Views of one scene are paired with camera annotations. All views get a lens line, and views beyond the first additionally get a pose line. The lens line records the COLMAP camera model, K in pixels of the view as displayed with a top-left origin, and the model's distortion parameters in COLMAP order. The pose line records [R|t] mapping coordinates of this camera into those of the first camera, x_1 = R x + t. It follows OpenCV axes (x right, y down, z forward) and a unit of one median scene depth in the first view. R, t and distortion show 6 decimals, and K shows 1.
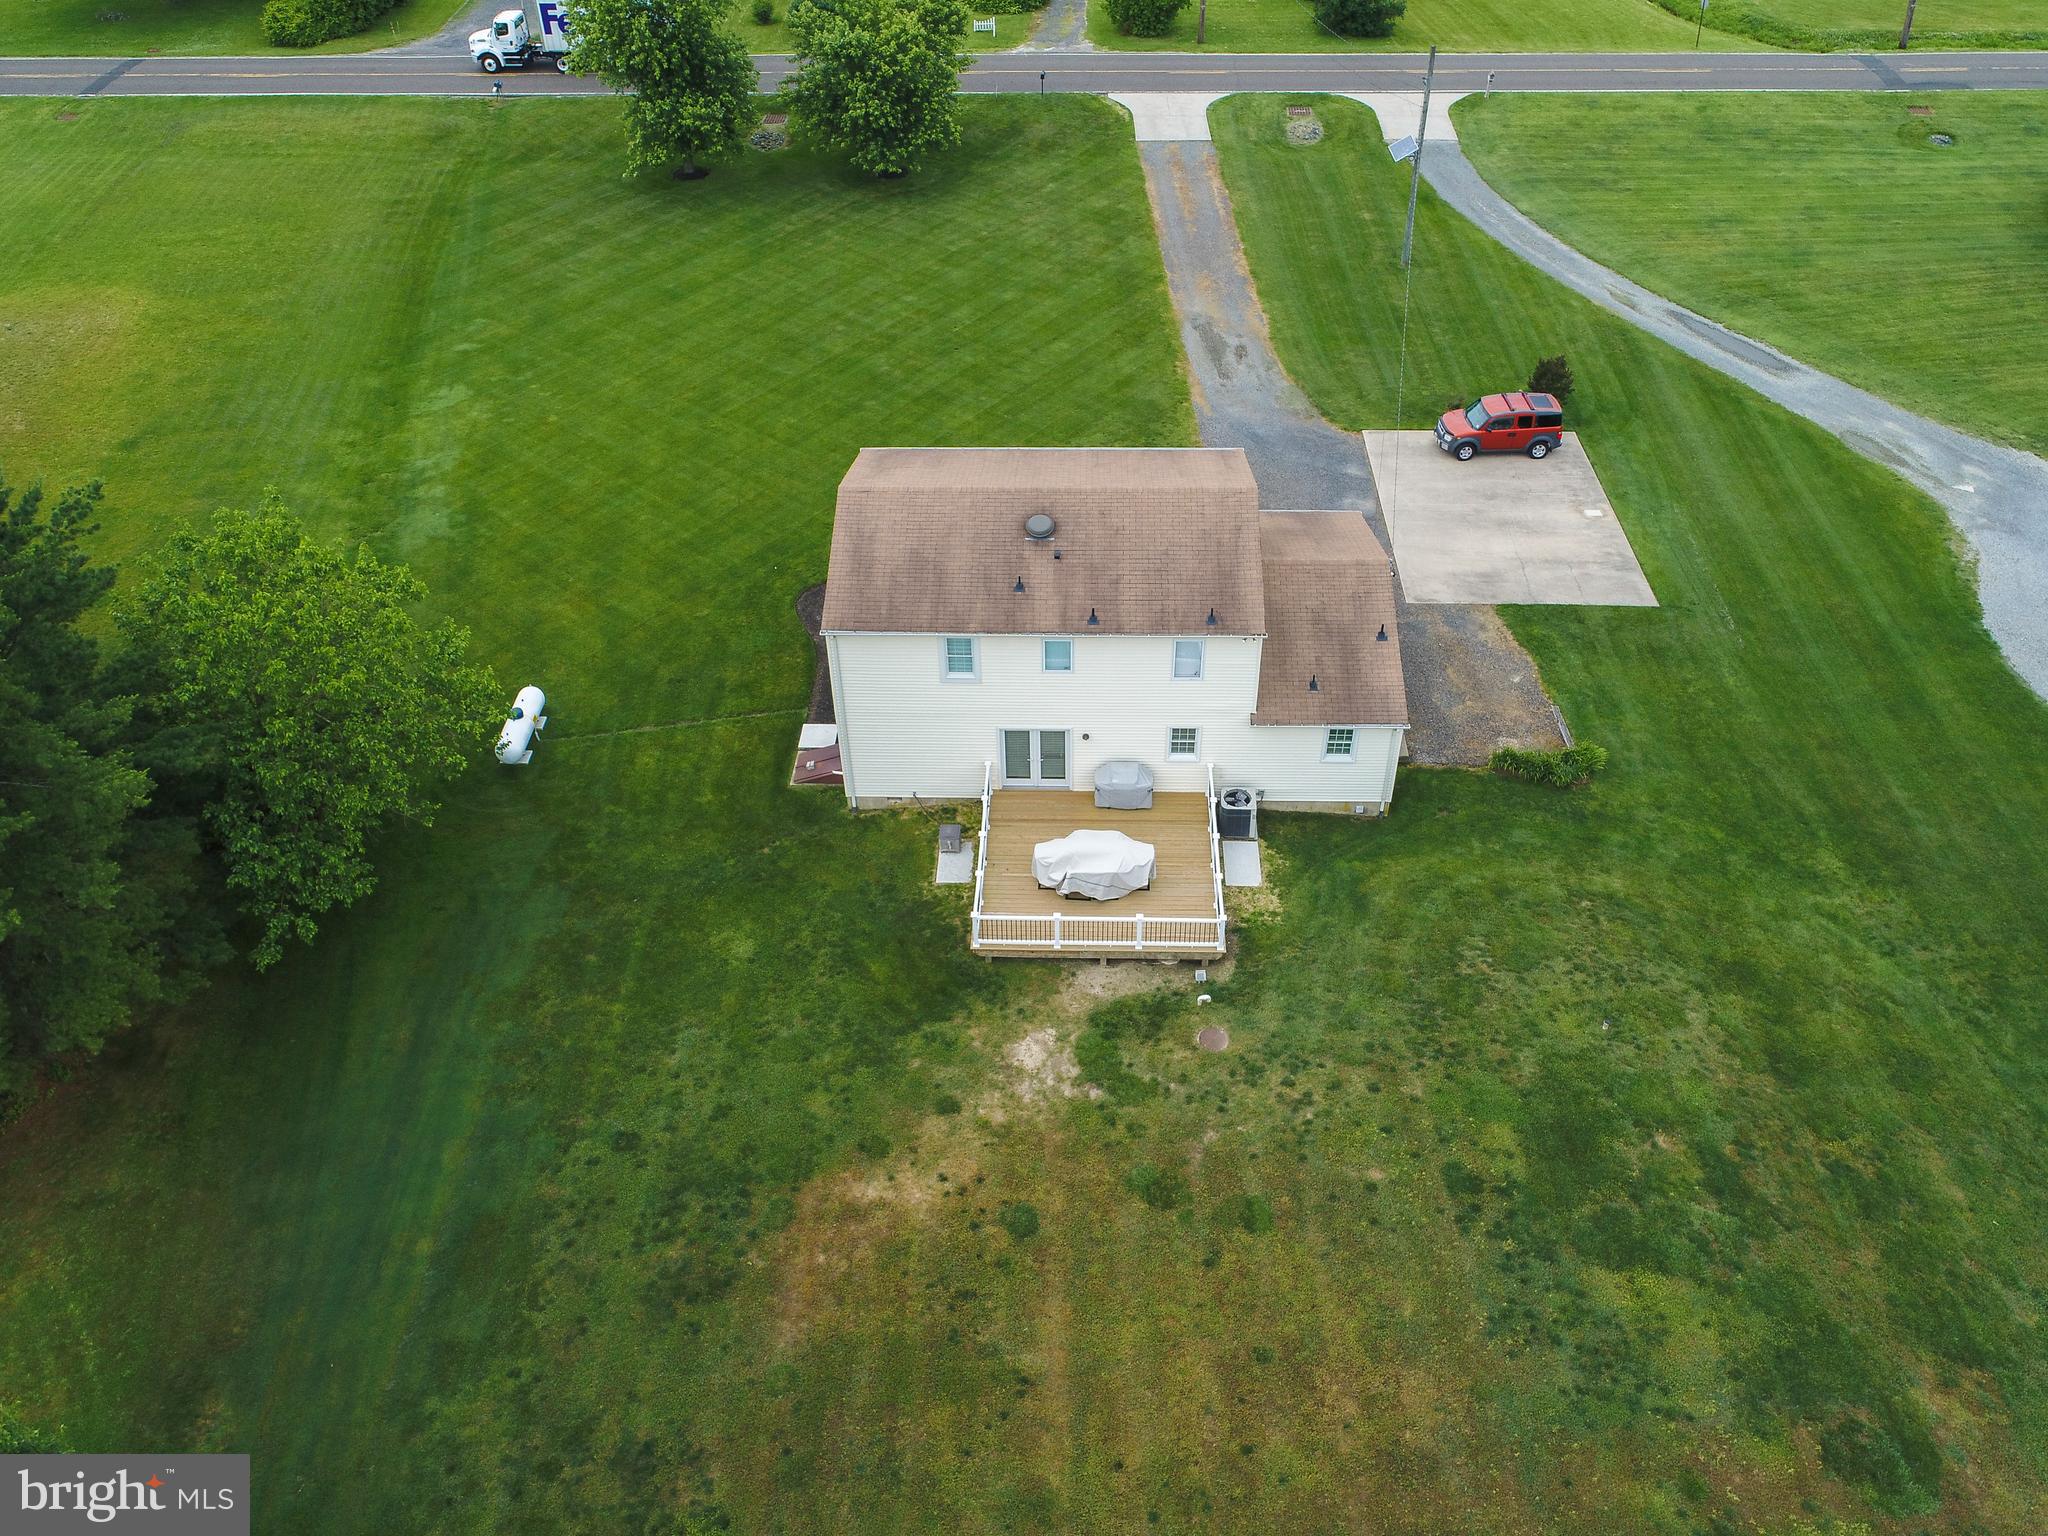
lens RADIAL K [[1559.9, 0, 1016.6], [0, 1559.9, 760.1], [0, 0, 1]] dist [-0.002242, -0.002232]
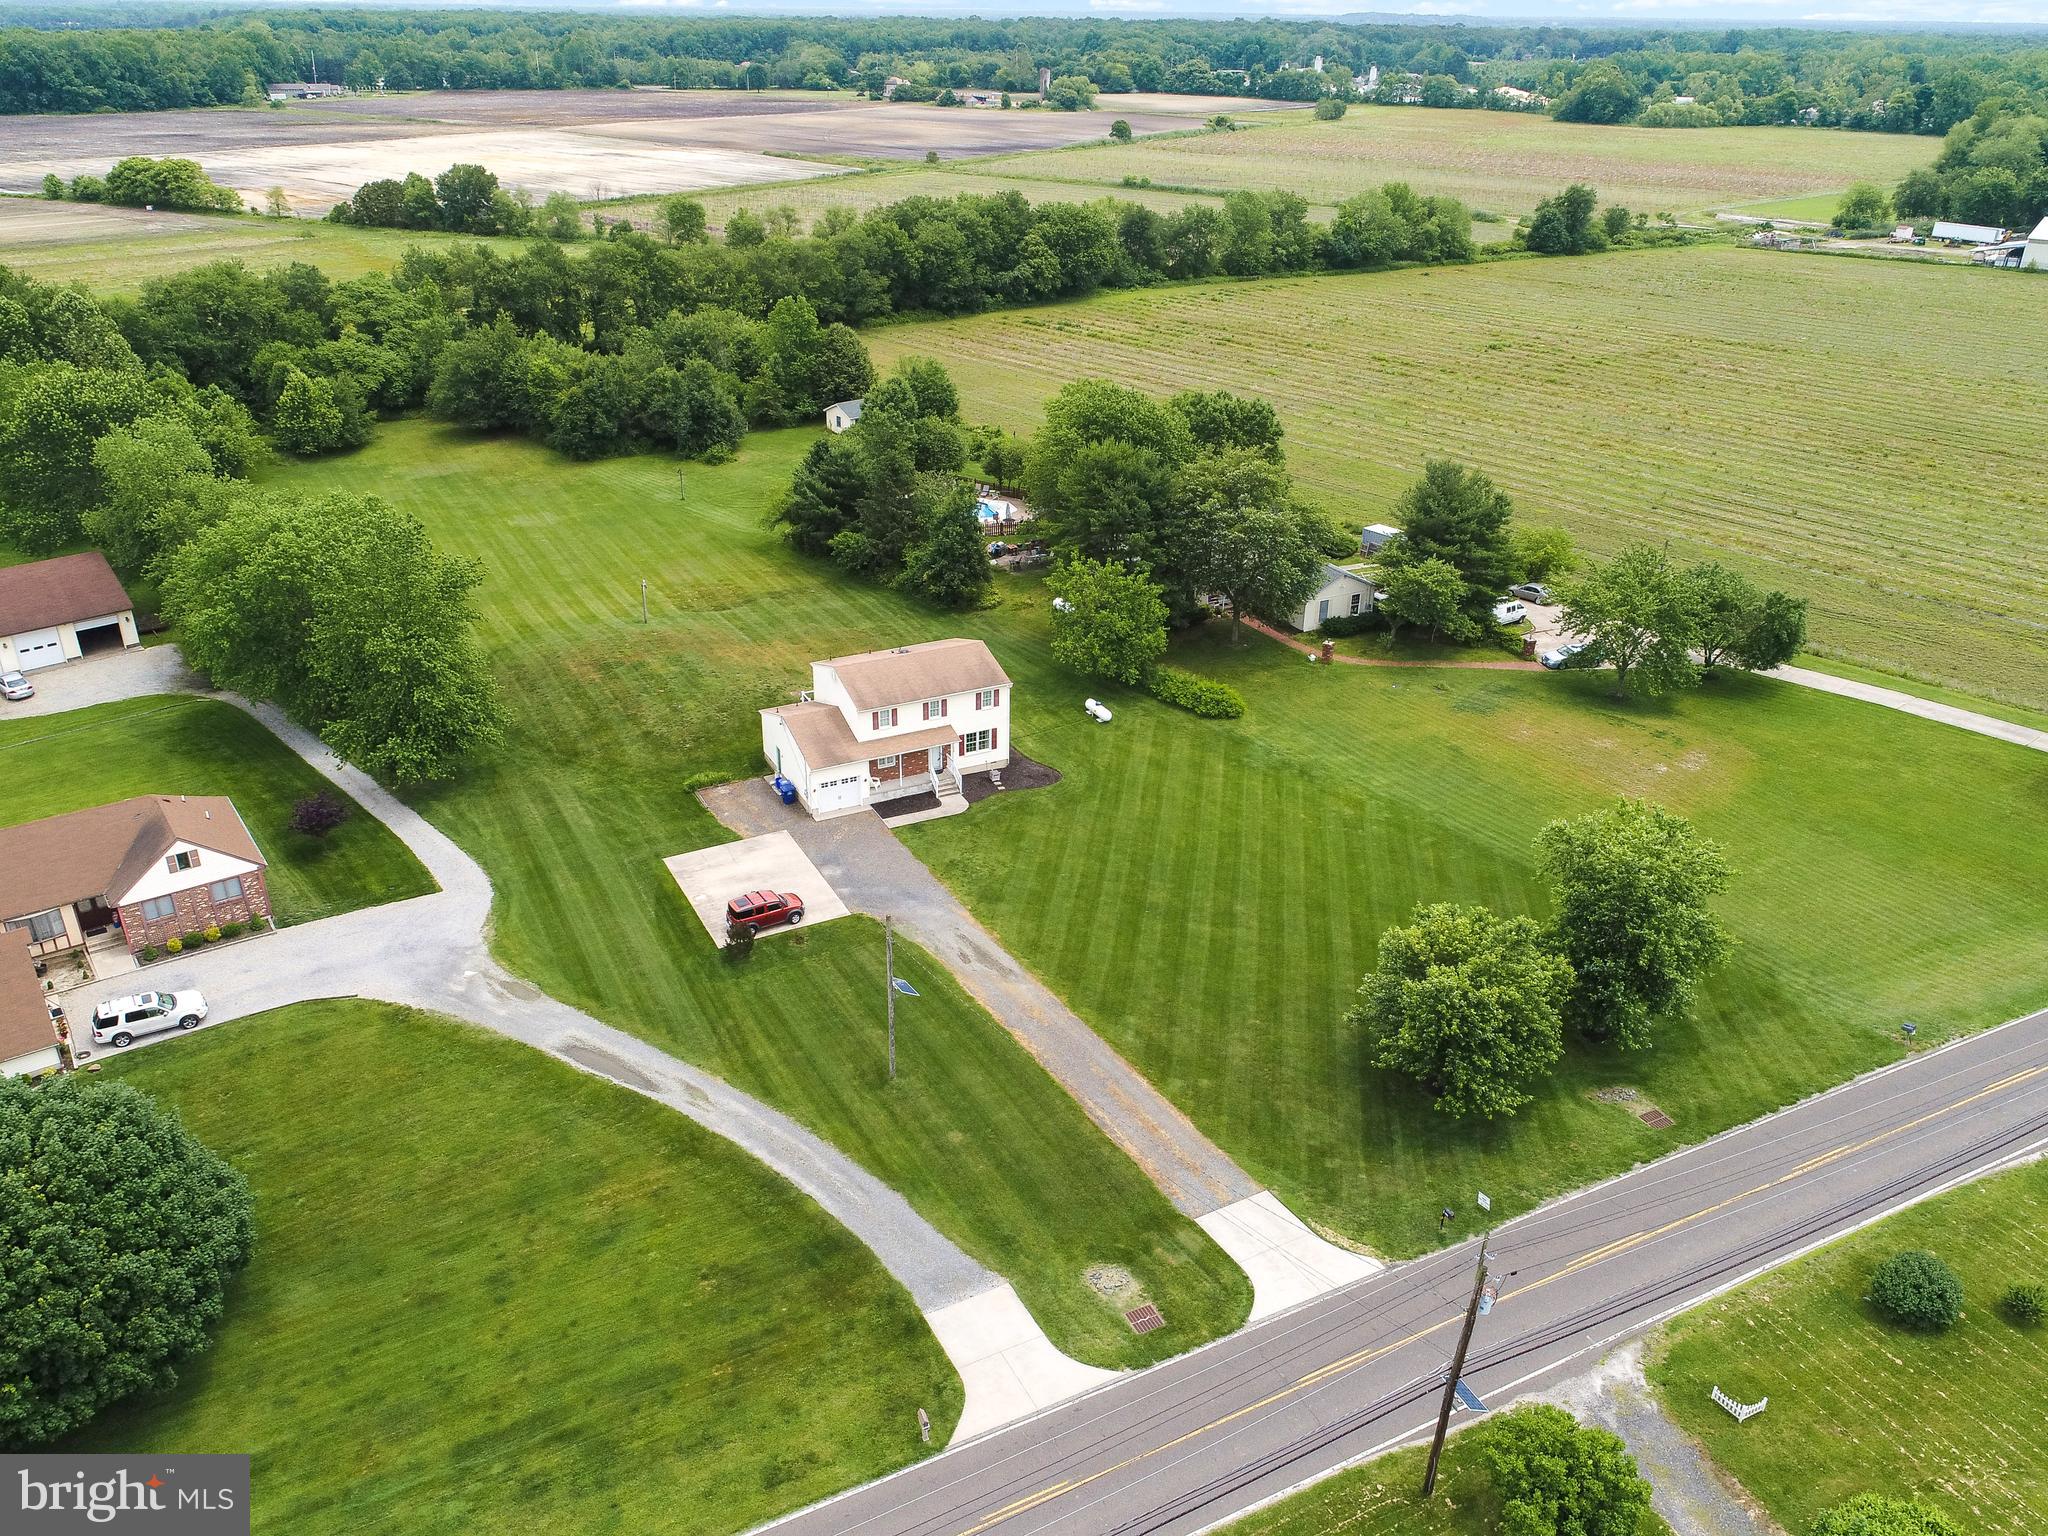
lens RADIAL K [[1559.9, 0, 1016.6], [0, 1559.9, 760.1], [0, 0, 1]] dist [-0.002242, -0.002232]
pose [[-0.871398, 0.225732, -0.435557, 1.007434], [-0.315603, 0.421774, 0.850001, -2.304352], [0.375580, 0.878152, -0.296291, 1.949642]]
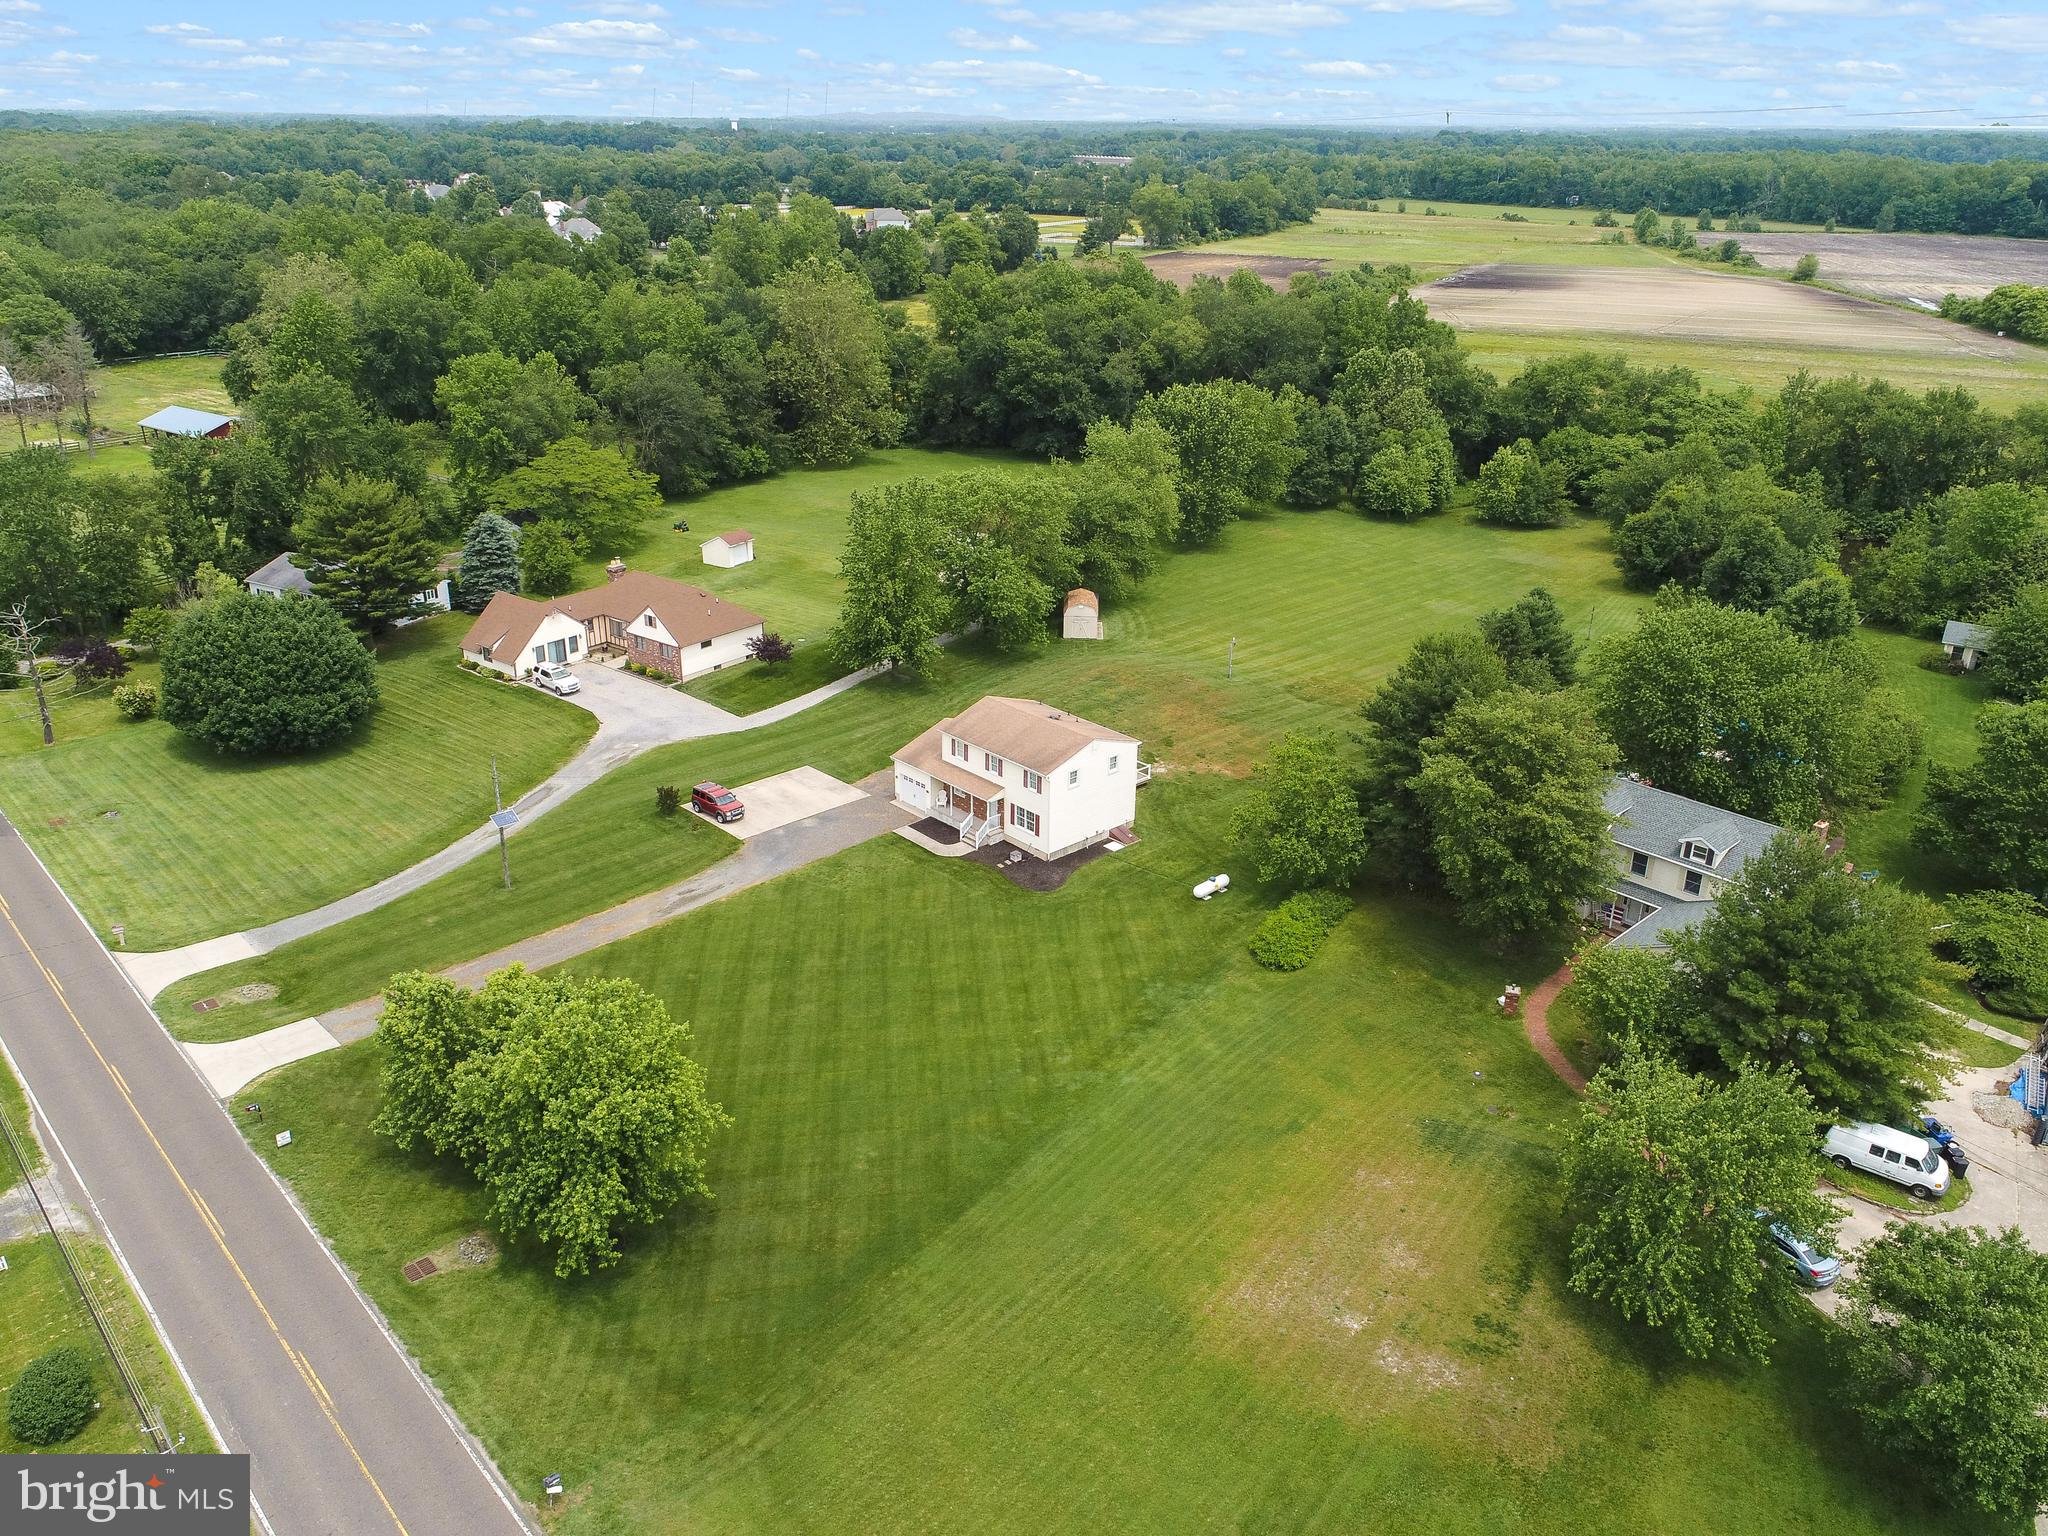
lens RADIAL K [[1559.9, 0, 1016.6], [0, 1559.9, 760.1], [0, 0, 1]] dist [-0.002242, -0.002232]
pose [[-0.702833, -0.251551, 0.665393, -1.687560], [0.475003, 0.530334, 0.702223, -1.959203], [-0.529526, 0.809610, -0.253249, 1.713581]]
